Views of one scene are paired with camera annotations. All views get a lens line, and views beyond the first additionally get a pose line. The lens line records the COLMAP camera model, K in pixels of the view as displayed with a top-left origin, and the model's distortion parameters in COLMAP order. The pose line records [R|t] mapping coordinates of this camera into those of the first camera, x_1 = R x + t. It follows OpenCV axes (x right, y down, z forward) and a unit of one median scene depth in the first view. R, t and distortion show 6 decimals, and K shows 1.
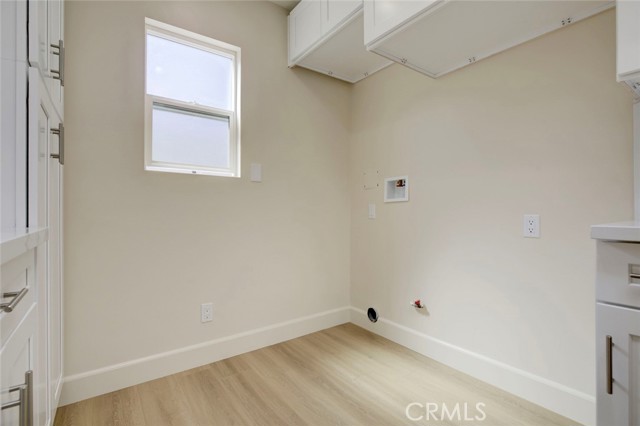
lens RADIAL K [[300.7, 0, 320.6], [0, 300.7, 210.0], [0, 0, 1]] dist [-0.010779, -0.000409]
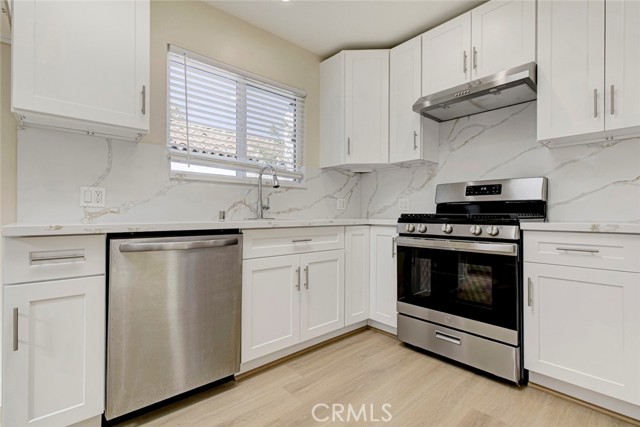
lens RADIAL K [[301.7, 0, 318.6], [0, 301.7, 211.1], [0, 0, 1]] dist [0.002786, 0.000620]
pose [[-0.097768, 0.008205, 0.995175, -0.210883], [-0.001412, 0.999964, -0.008383, -0.001363], [-0.995208, -0.002225, -0.097753, -0.091830]]
